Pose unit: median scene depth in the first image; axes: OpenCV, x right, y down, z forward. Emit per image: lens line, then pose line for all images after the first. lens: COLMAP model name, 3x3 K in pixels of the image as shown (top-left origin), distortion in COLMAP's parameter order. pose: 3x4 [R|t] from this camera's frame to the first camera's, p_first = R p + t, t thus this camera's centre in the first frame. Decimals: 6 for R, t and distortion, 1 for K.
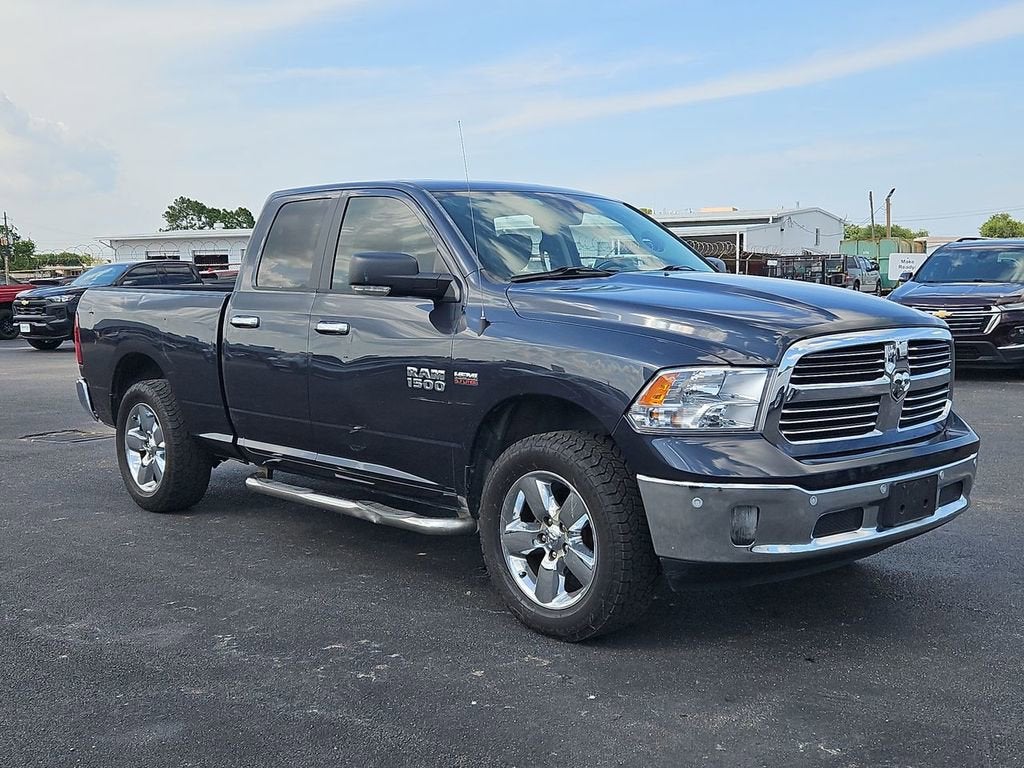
lens RADIAL K [[1169.0, 0, 530.7], [0, 1169.0, 395.8], [0, 0, 1]] dist [0.069781, -0.019945]
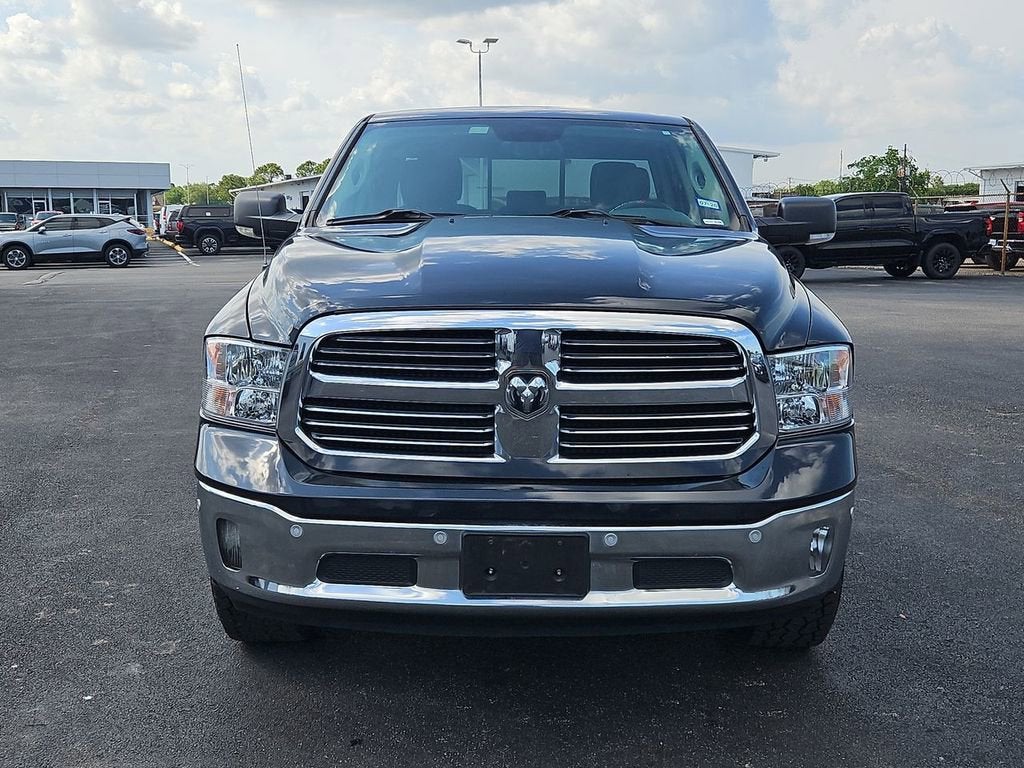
lens RADIAL K [[1165.8, 0, 518.1], [0, 1165.8, 387.3], [0, 0, 1]] dist [0.065715, -0.011190]
pose [[0.706174, 0.112977, -0.698966, 0.759459], [-0.076756, 0.993585, 0.083051, -0.066515], [0.703865, -0.004999, 0.710316, 0.509560]]
